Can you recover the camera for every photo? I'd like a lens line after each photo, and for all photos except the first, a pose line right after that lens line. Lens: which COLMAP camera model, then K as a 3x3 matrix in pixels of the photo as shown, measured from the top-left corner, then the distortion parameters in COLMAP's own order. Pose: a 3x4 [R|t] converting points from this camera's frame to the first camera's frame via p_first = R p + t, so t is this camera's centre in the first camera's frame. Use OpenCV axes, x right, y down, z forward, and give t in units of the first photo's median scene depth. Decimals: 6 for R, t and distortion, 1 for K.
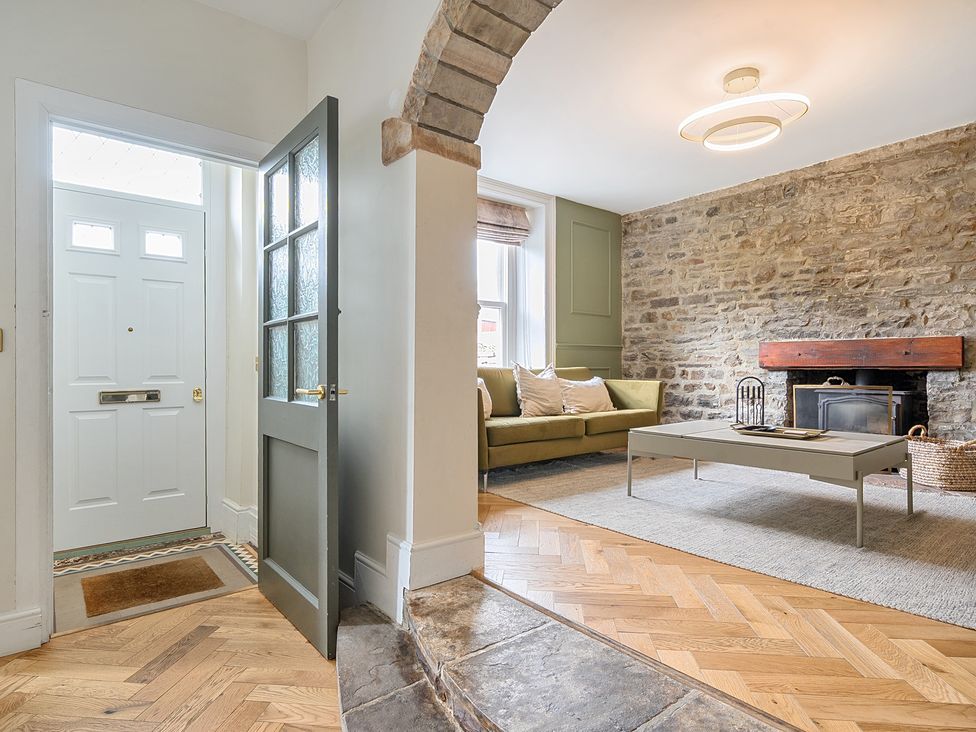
lens RADIAL K [[537.4, 0, 486.3], [0, 537.4, 377.8], [0, 0, 1]] dist [0.001923, 0.000533]
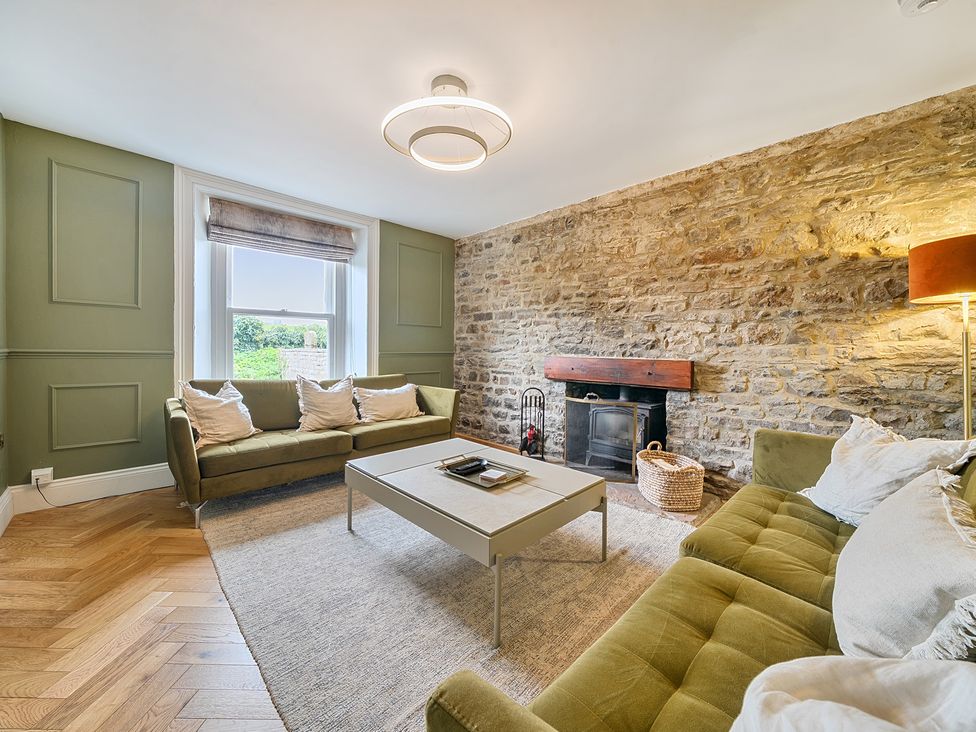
lens RADIAL K [[381.7, 0, 485.7], [0, 381.7, 365.1], [0, 0, 1]] dist [-0.000880, -0.000137]
pose [[0.994833, 0.008772, 0.101141, 0.314091], [-0.010848, 0.999741, 0.019987, -0.064225], [-0.100940, -0.020981, 0.994671, 0.220192]]
